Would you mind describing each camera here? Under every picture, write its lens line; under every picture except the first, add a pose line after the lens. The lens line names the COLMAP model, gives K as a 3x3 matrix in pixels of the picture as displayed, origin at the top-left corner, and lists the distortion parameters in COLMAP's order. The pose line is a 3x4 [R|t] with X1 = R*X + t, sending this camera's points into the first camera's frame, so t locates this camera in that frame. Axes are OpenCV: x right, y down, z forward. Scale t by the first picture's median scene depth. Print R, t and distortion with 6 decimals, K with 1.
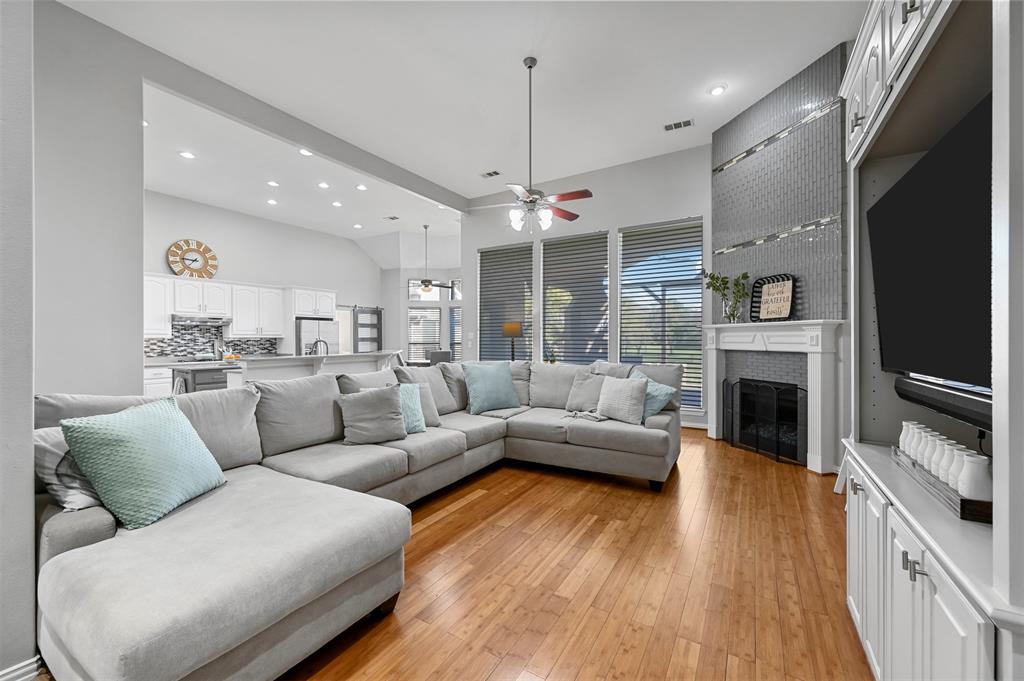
lens RADIAL K [[402.1, 0, 517.1], [0, 402.1, 340.0], [0, 0, 1]] dist [0.000259, -0.000599]
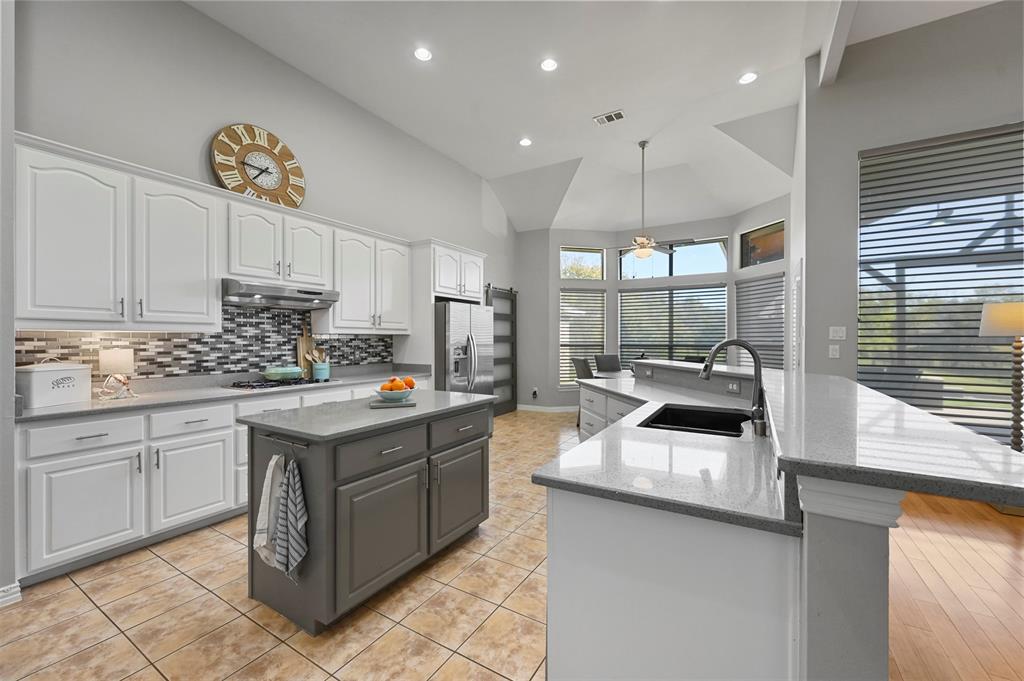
lens RADIAL K [[402.1, 0, 517.1], [0, 402.1, 338.7], [0, 0, 1]] dist [0.000259, -0.000599]
pose [[0.999966, 0.006357, -0.005324, -0.496088], [-0.006359, 0.999980, -0.000326, -0.000857], [0.005322, 0.000360, 0.999986, 0.522457]]
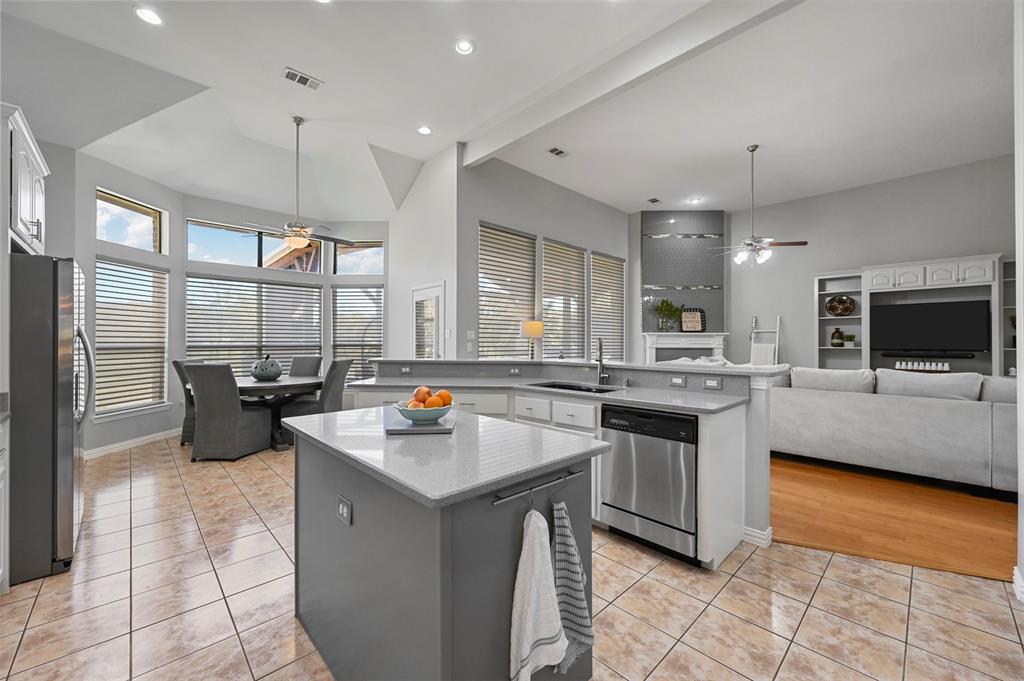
lens RADIAL K [[402.1, 0, 524.9], [0, 402.1, 345.1], [0, 0, 1]] dist [0.000259, -0.000599]
pose [[0.256233, -0.002365, 0.966612, -0.799010], [-0.002585, 0.999992, 0.003132, 0.005649], [-0.966612, -0.003302, 0.256225, 0.721824]]
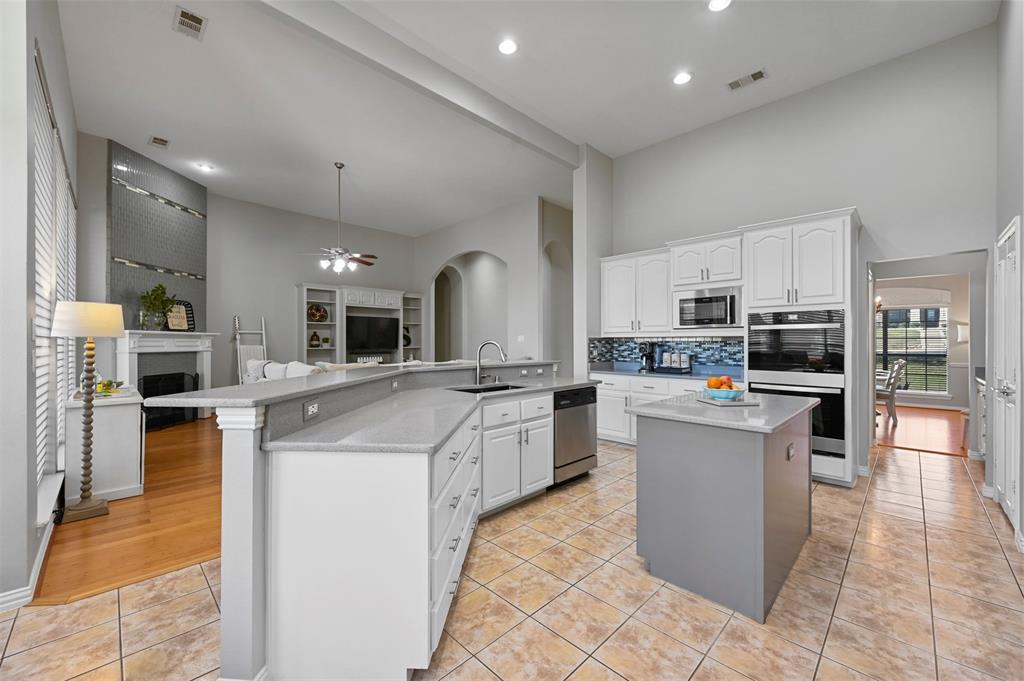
lens RADIAL K [[402.1, 0, 513.3], [0, 402.1, 340.7], [0, 0, 1]] dist [0.000259, -0.000599]
pose [[-0.969895, 0.007273, 0.243416, -0.508162], [0.005982, 0.999964, -0.006044, 0.001950], [-0.243451, -0.004406, -0.969903, 1.198798]]
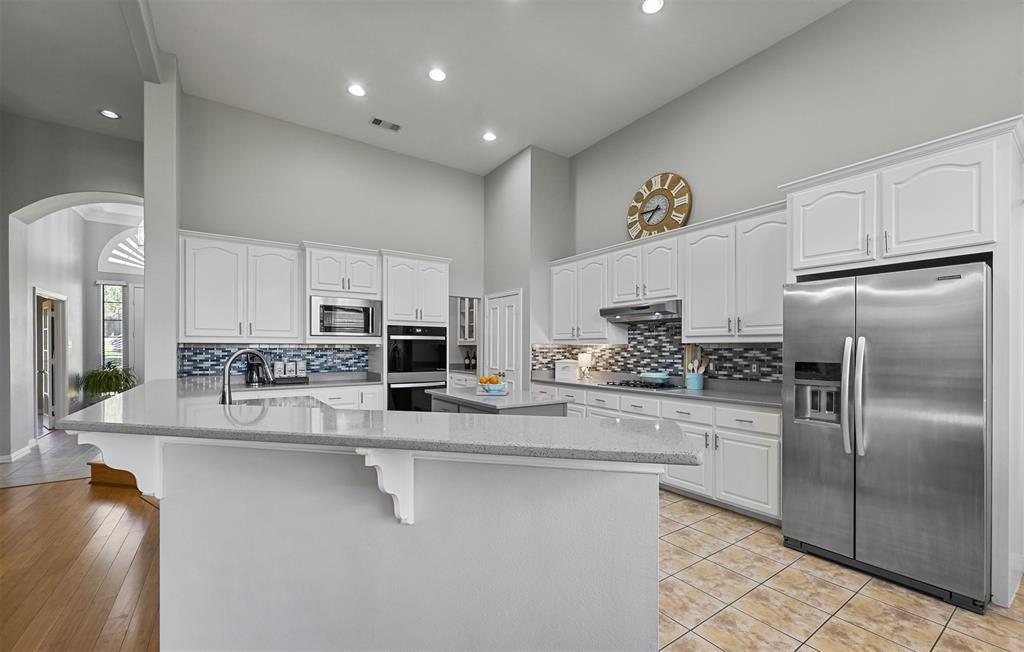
lens RADIAL K [[415.4, 0, 518.7], [0, 415.4, 350.2], [0, 0, 1]] dist [-0.000096, 0.000709]
pose [[-0.410120, 0.010449, -0.911972, -0.174919], [0.001351, 0.999940, 0.010849, -0.003095], [0.912030, 0.003217, -0.410110, 1.058187]]
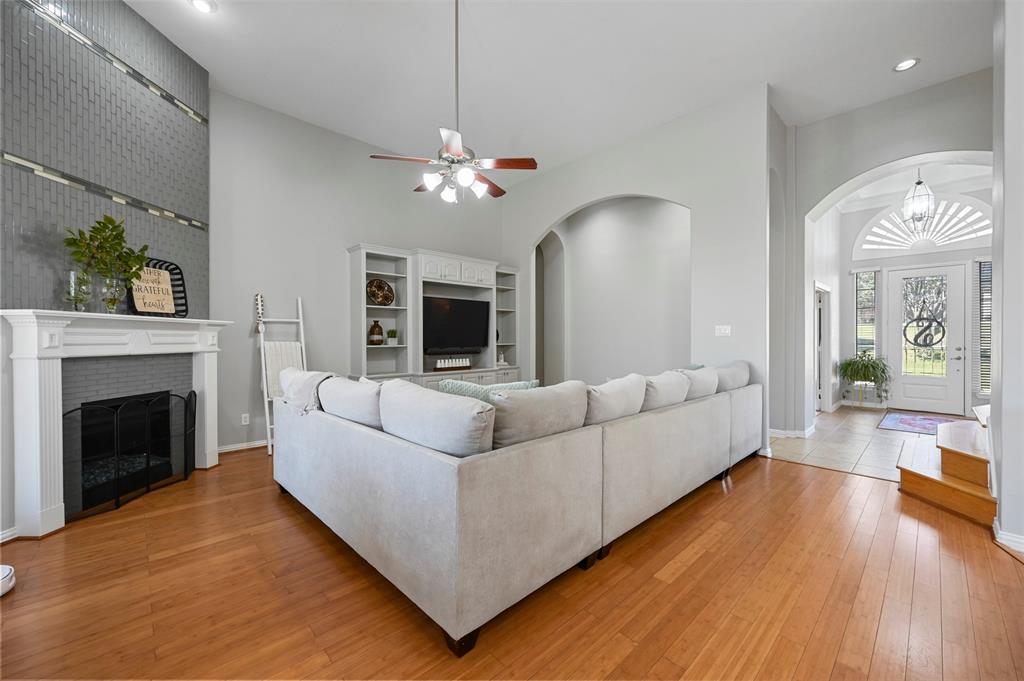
lens RADIAL K [[402.1, 0, 511.2], [0, 402.1, 340.3], [0, 0, 1]] dist [0.000259, -0.000599]
pose [[-0.960293, 0.006060, 0.278928, -0.145576], [0.007255, 0.999968, 0.003250, 0.001887], [-0.278899, 0.005145, -0.960307, 0.886130]]
